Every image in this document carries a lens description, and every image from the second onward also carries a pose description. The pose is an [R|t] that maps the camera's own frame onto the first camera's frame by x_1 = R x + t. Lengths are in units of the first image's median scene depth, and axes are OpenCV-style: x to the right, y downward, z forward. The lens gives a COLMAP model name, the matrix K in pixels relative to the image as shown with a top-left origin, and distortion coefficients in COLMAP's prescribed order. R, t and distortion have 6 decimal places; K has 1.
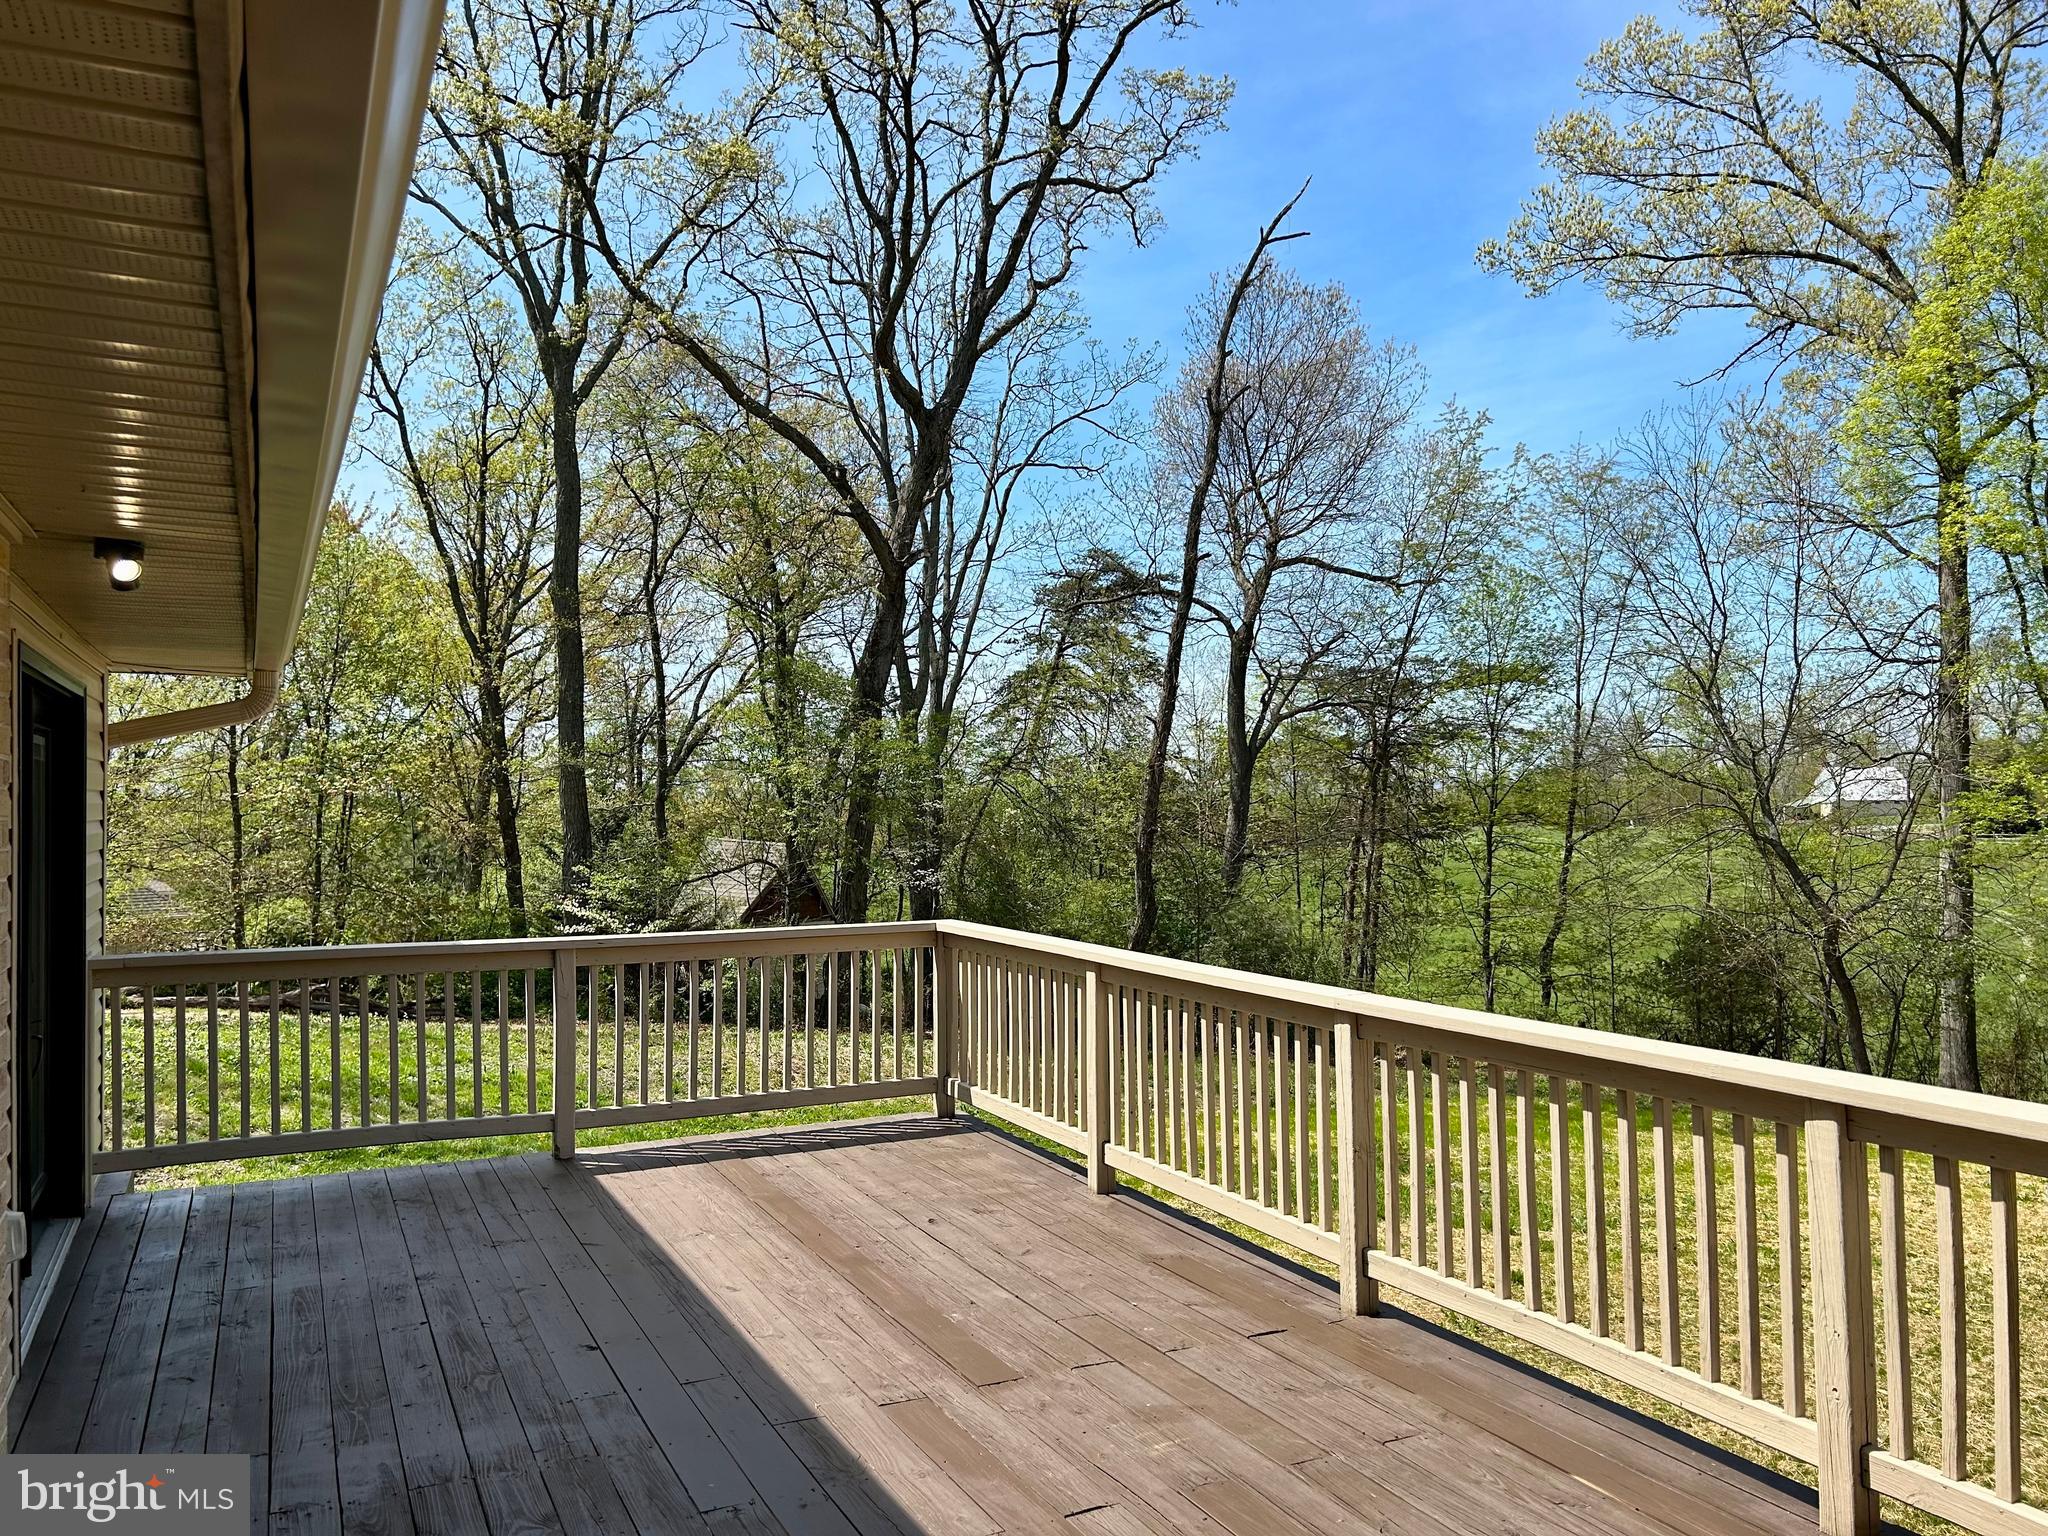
lens RADIAL K [[1564.1, 0, 1024.0], [0, 1564.1, 768.0], [0, 0, 1]] dist [0.065707, -0.066834]
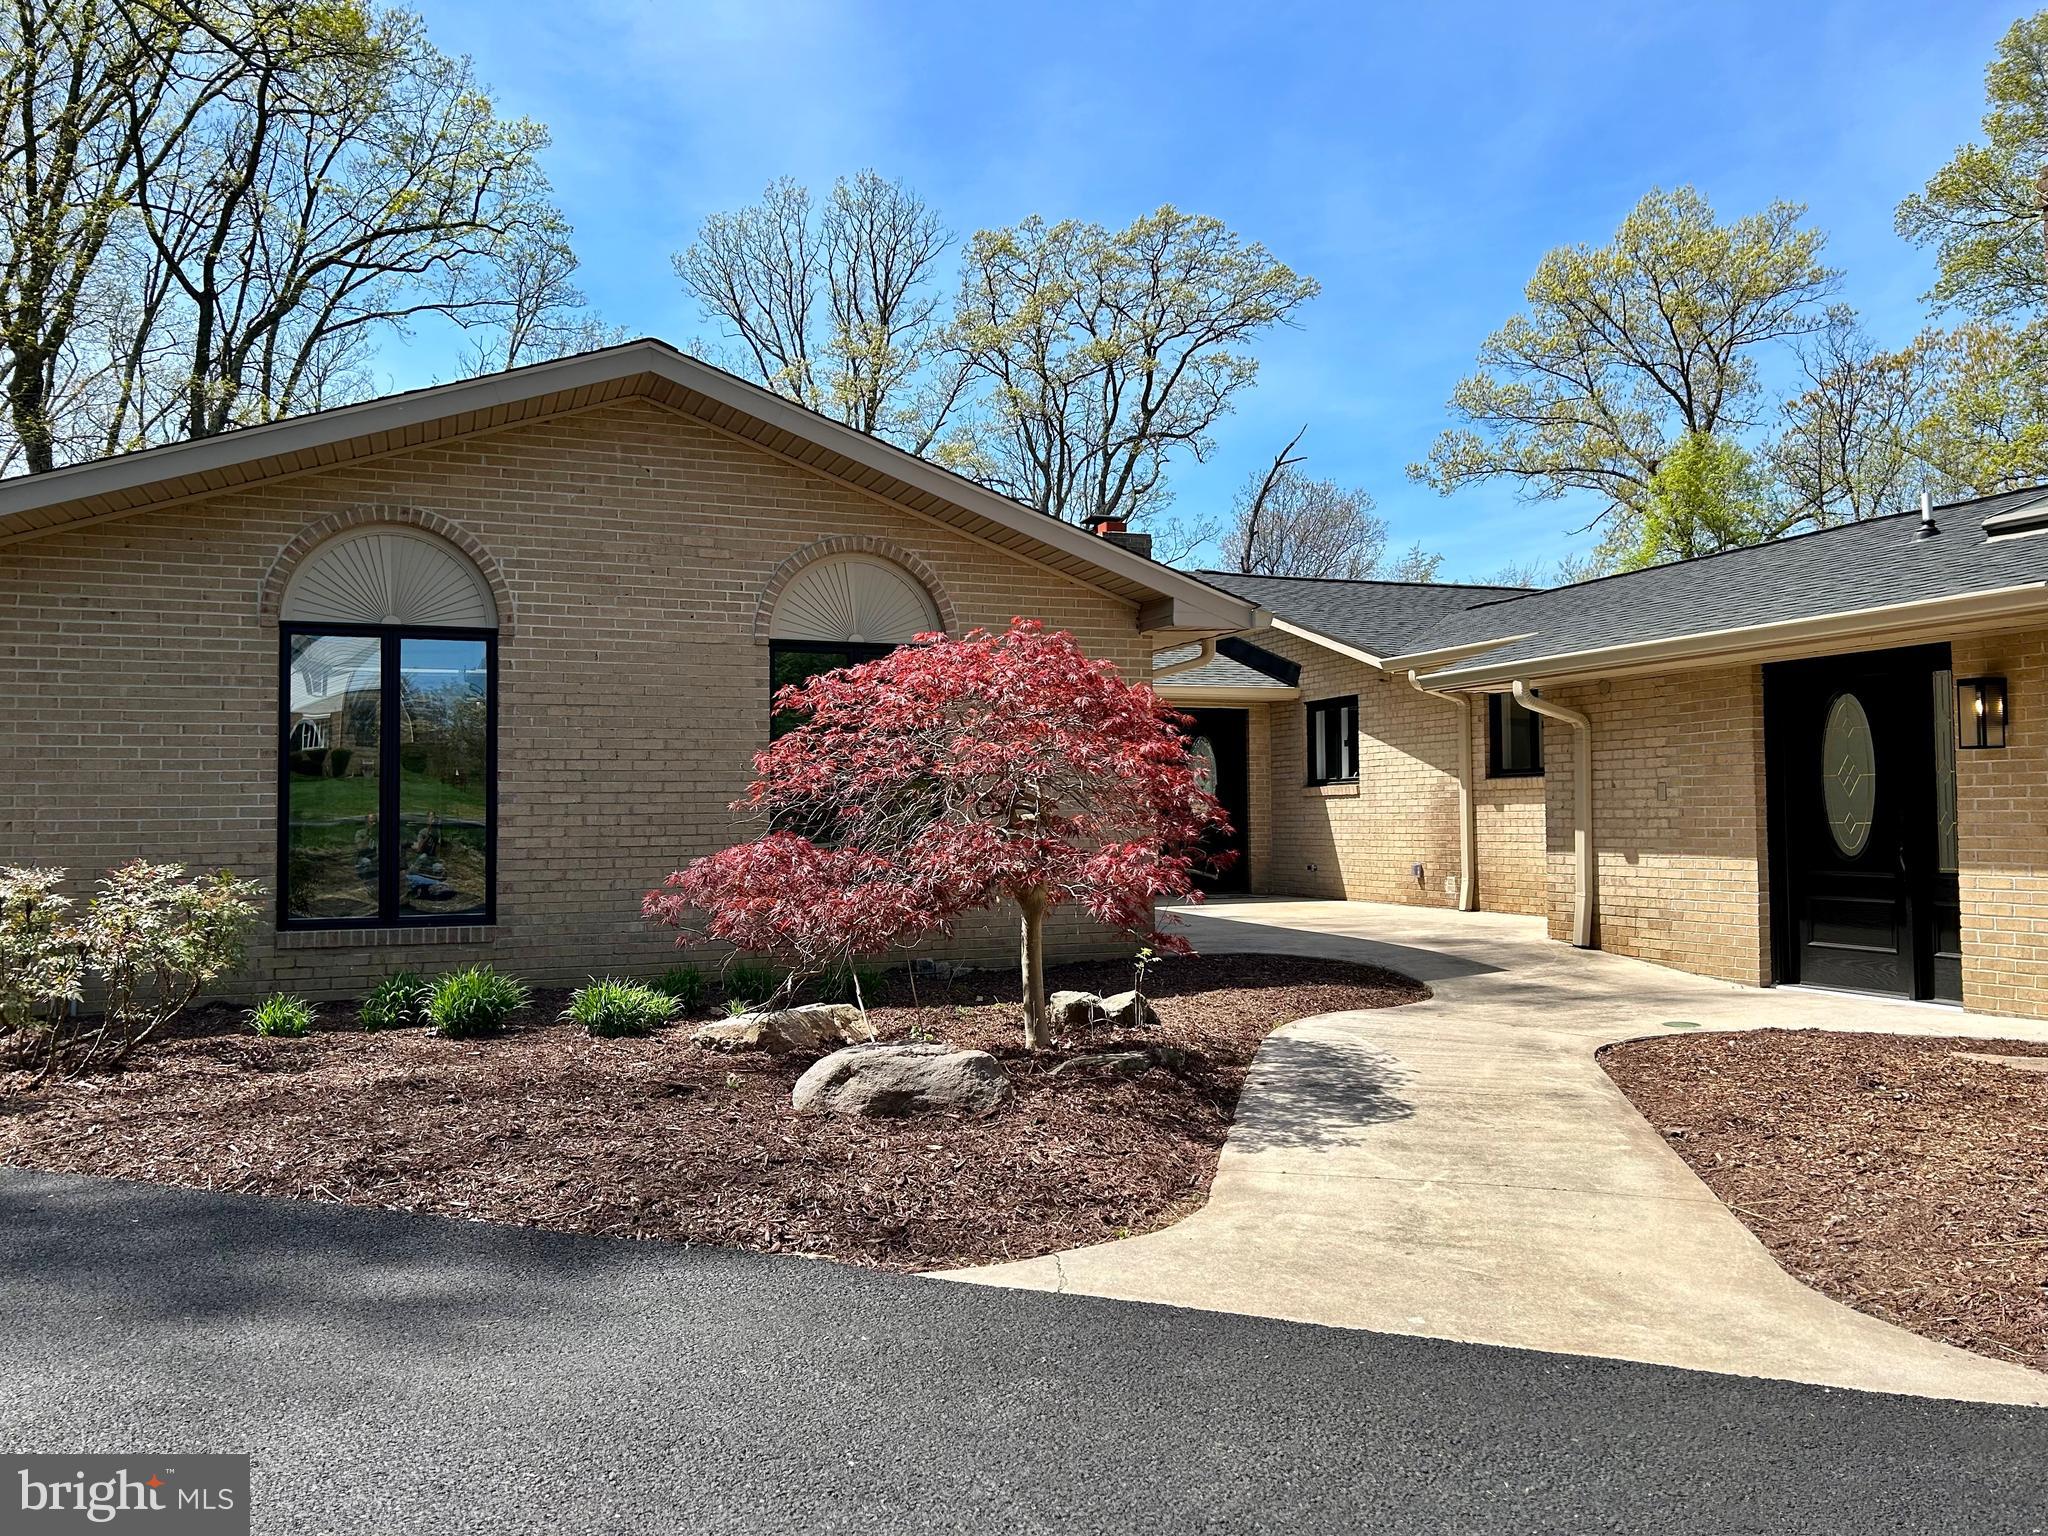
lens RADIAL K [[1564.1, 0, 1024.0], [0, 1564.1, 768.0], [0, 0, 1]] dist [0.065707, -0.066834]
pose [[0.996967, -0.010142, -0.077161, 0.015733], [0.009817, 0.999941, -0.004587, -0.016538], [0.077203, 0.003815, 0.997008, -0.677683]]
